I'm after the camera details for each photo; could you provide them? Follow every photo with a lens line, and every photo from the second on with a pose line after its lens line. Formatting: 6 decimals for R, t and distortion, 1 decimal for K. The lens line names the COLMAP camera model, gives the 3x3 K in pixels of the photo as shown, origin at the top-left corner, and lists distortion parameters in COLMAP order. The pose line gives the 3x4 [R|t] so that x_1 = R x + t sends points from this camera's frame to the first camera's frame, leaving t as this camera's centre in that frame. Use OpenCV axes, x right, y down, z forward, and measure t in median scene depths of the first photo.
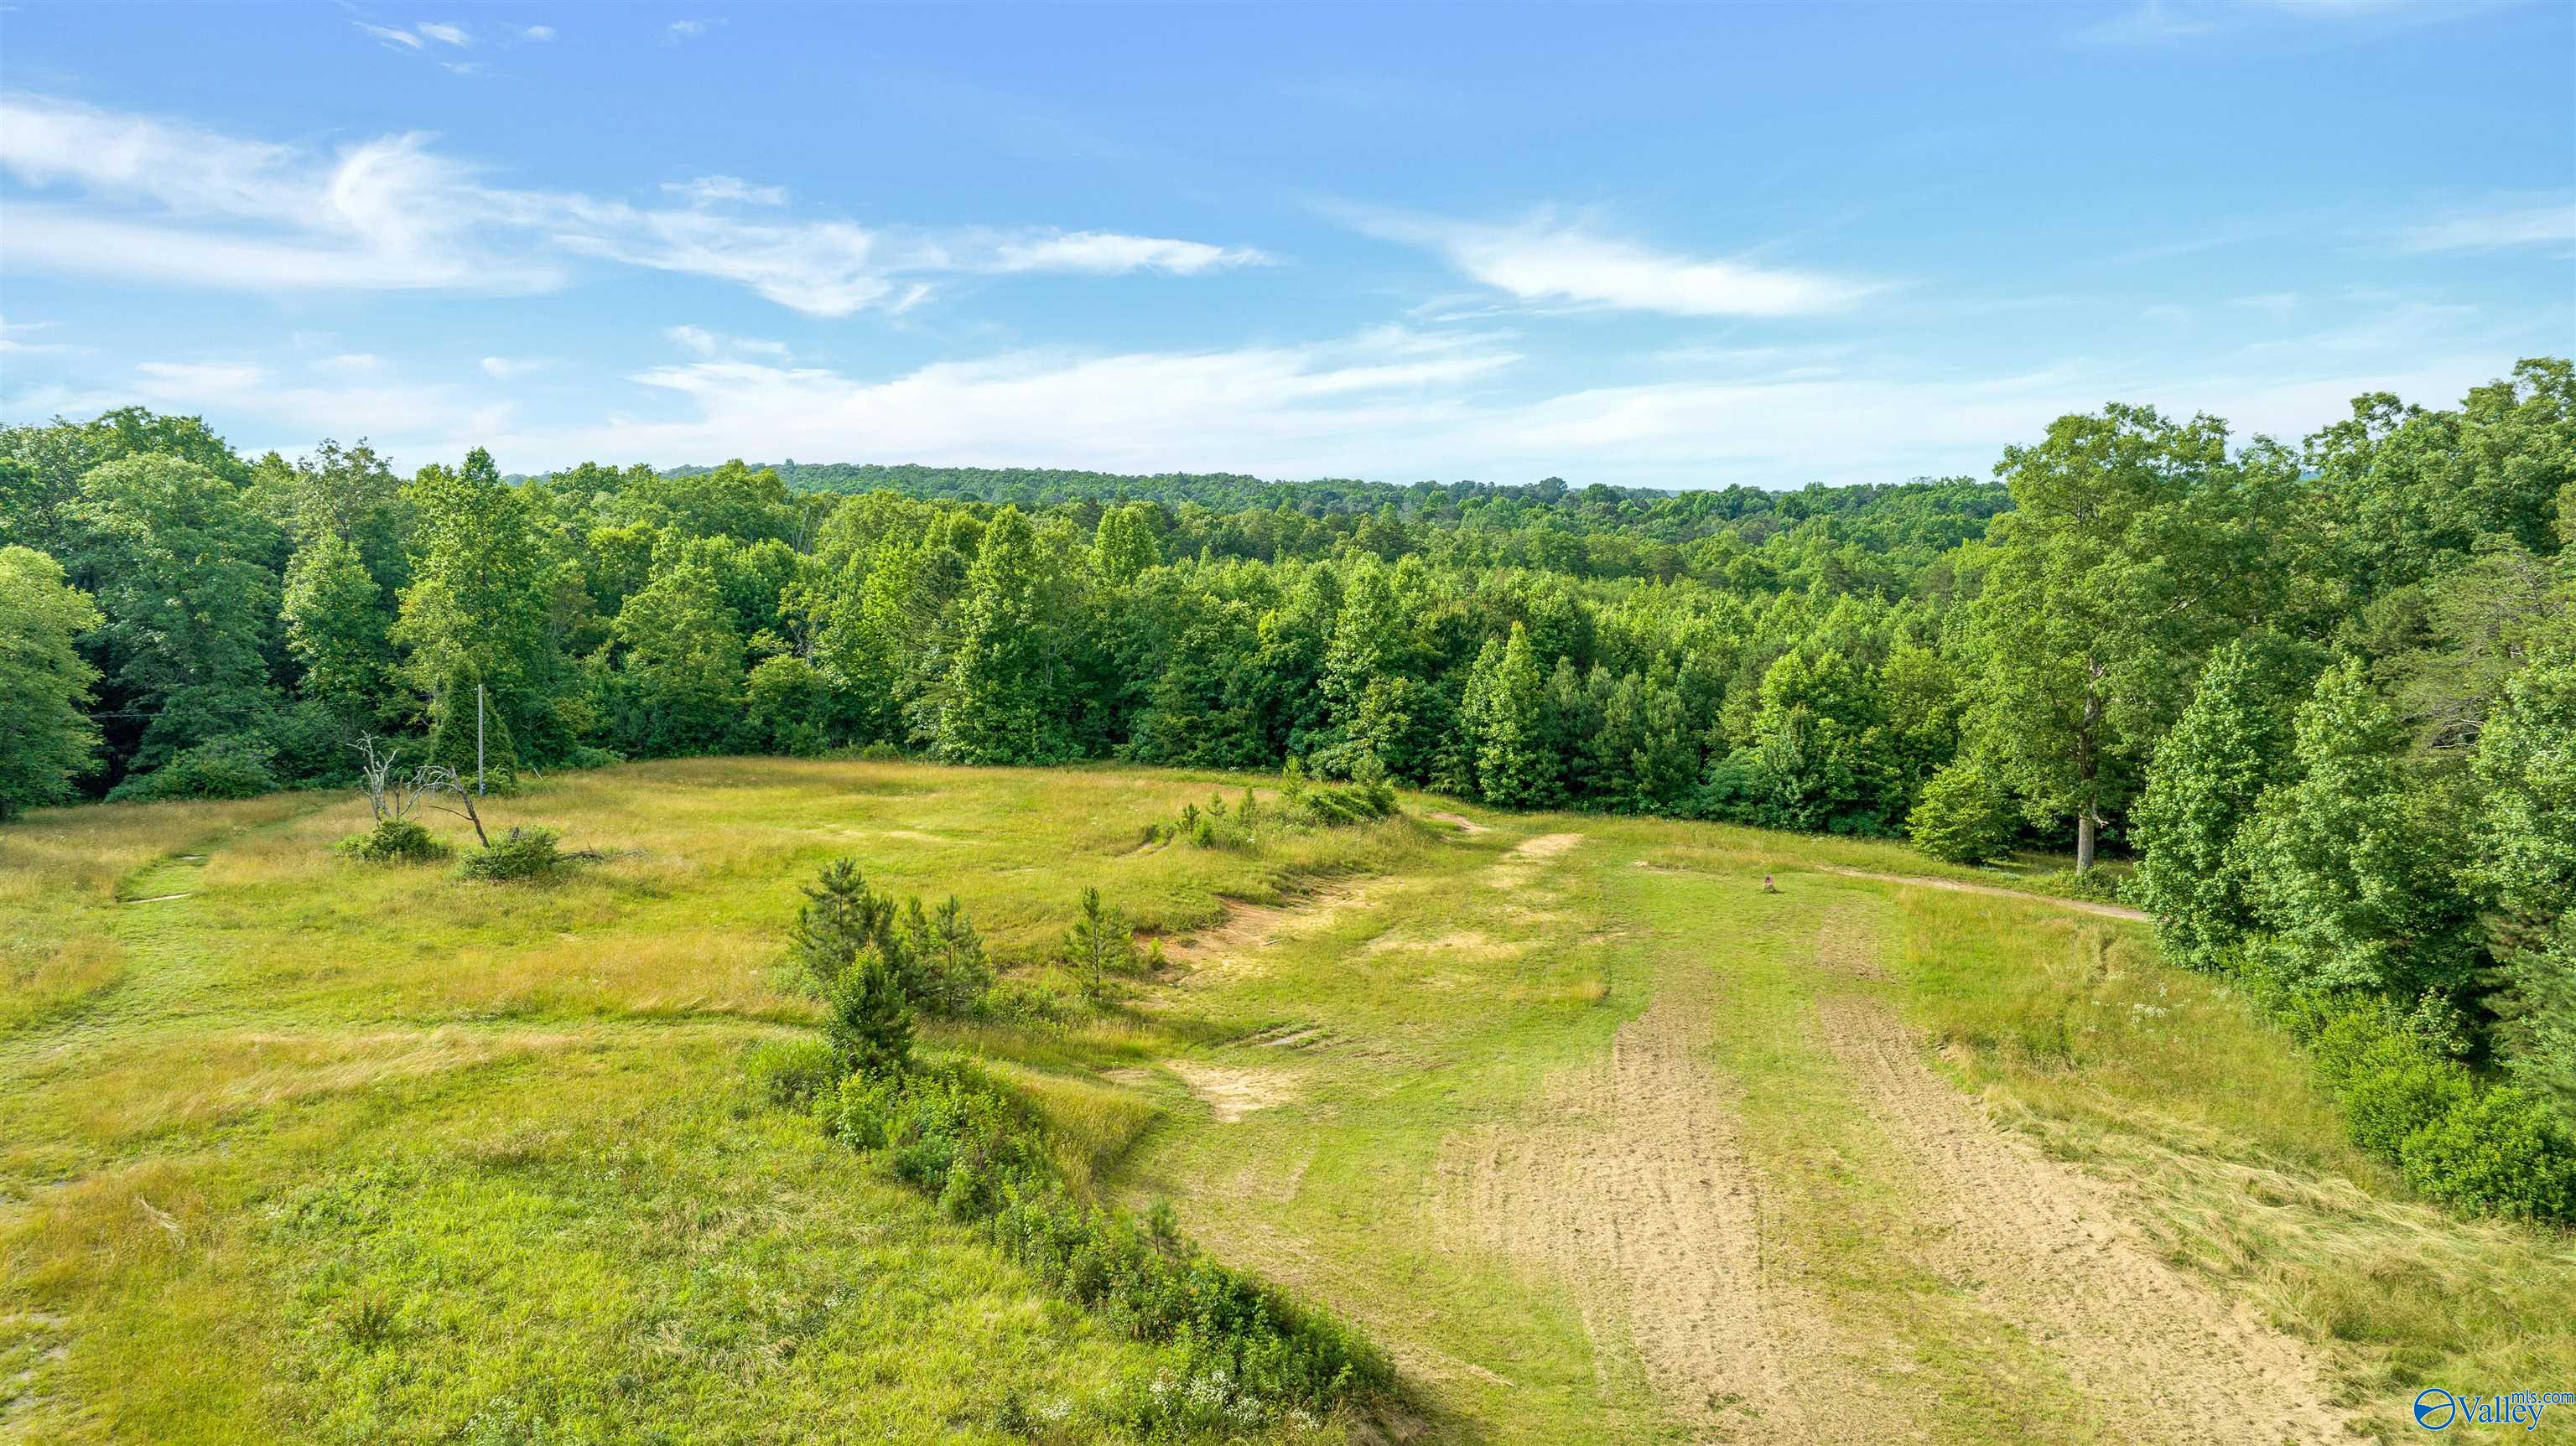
lens RADIAL K [[1810.5, 0, 1283.8], [0, 1810.5, 681.1], [0, 0, 1]] dist [-0.033149, 0.027675]
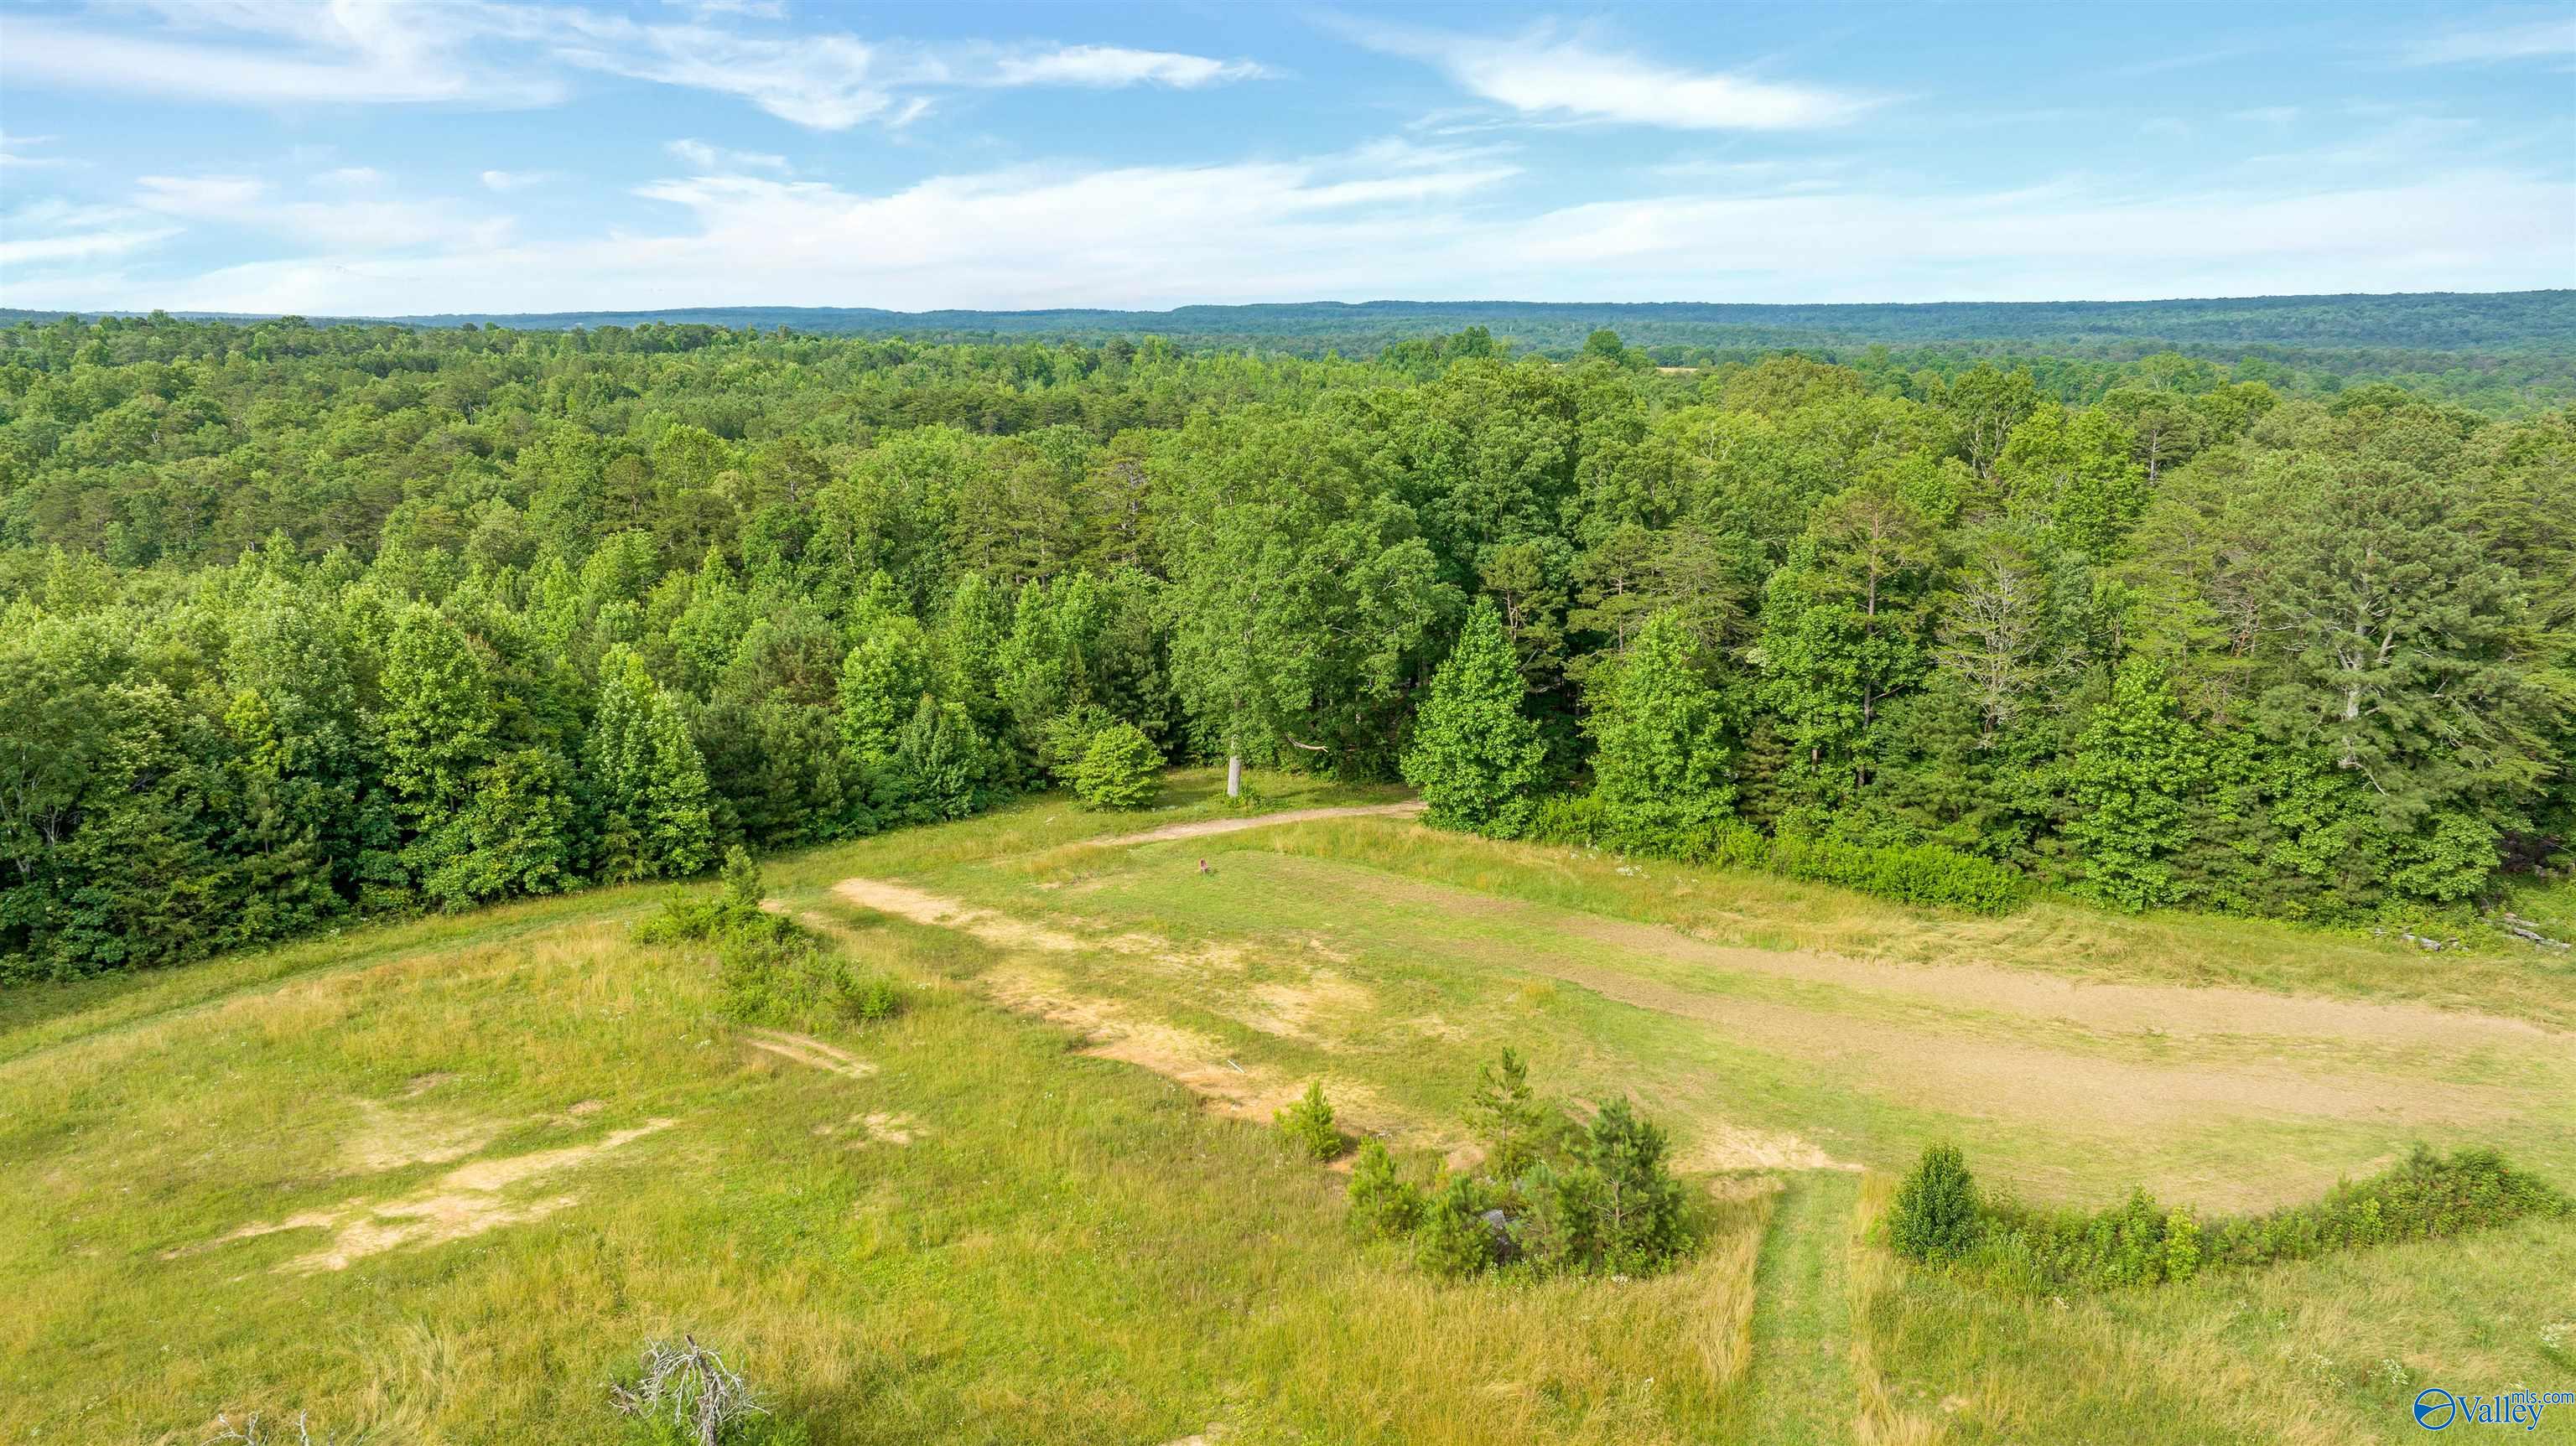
lens RADIAL K [[1810.5, 0, 1287.8], [0, 1810.5, 725.1], [0, 0, 1]] dist [-0.033149, 0.027675]
pose [[0.329748, -0.189417, 0.924872, -0.543742], [0.085094, 0.981641, 0.170705, -0.117484], [-0.940226, 0.022412, 0.339812, 0.460036]]
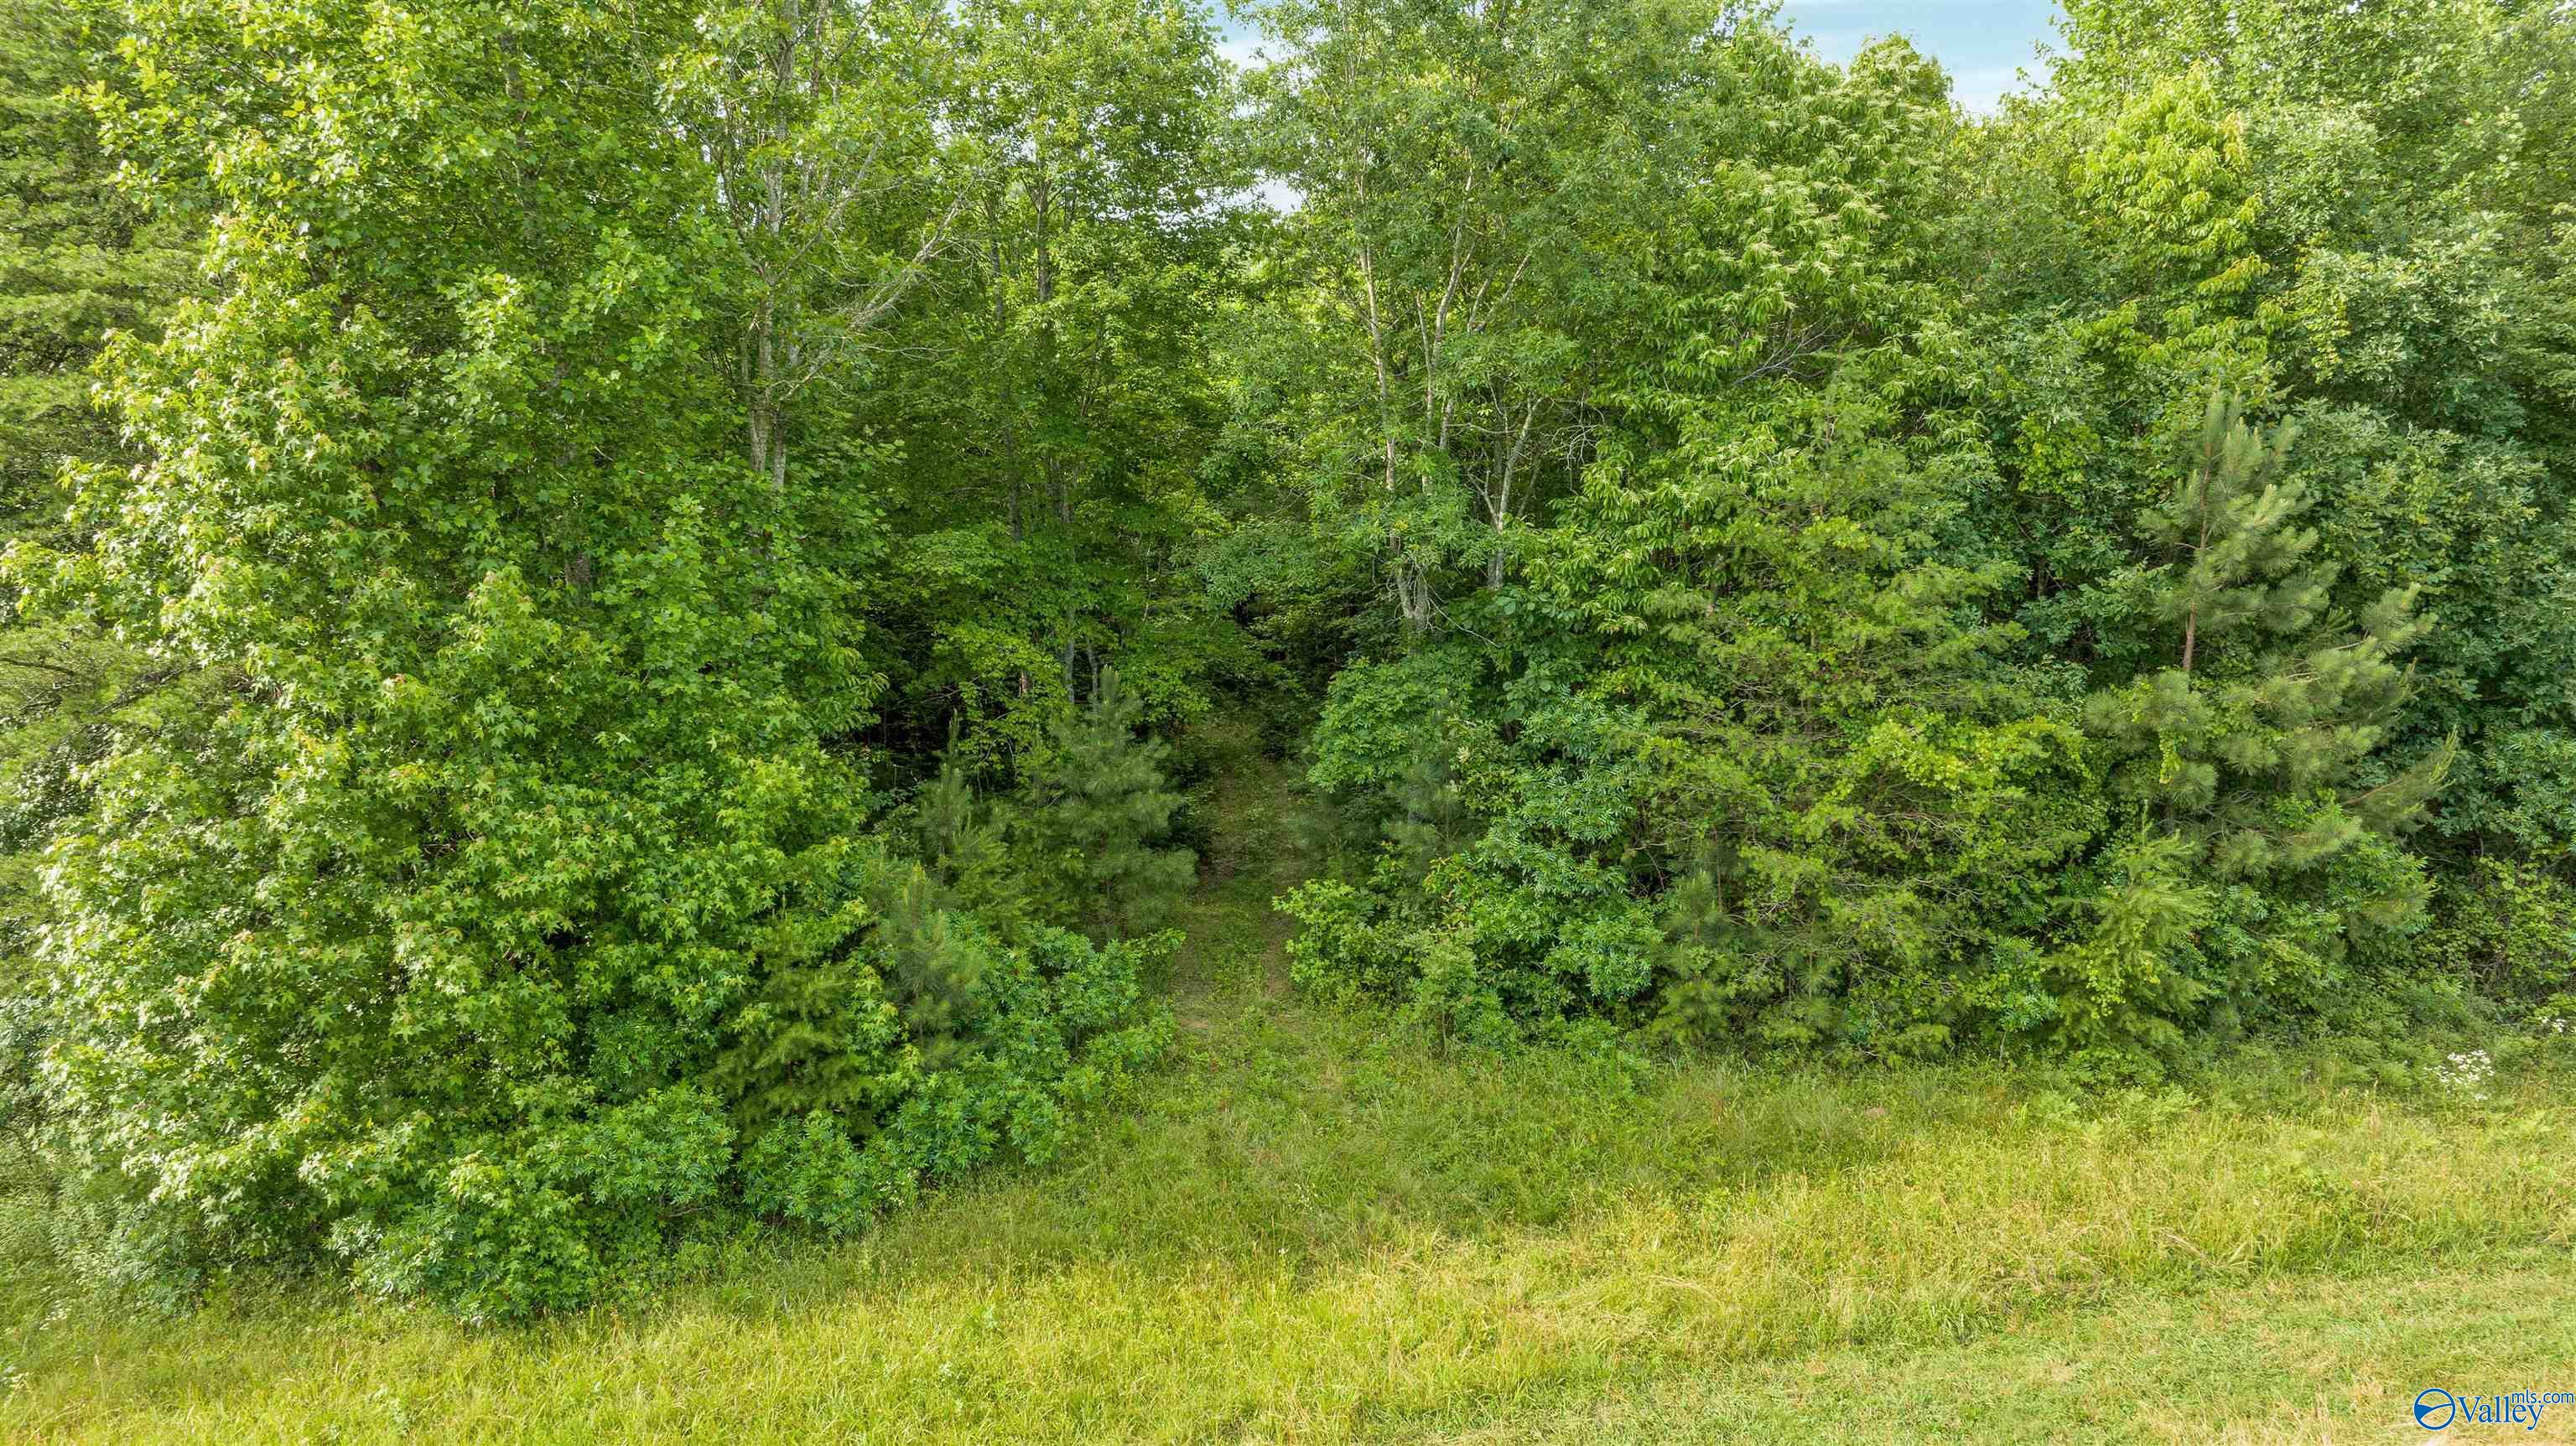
lens RADIAL K [[1810.5, 0, 1306.6], [0, 1810.5, 729.3], [0, 0, 1]] dist [-0.033149, 0.027675]
pose [[0.895343, -0.105086, 0.432803, -0.184801], [0.044570, 0.988028, 0.147695, -0.005873], [-0.443143, -0.112947, 0.889307, 0.962824]]
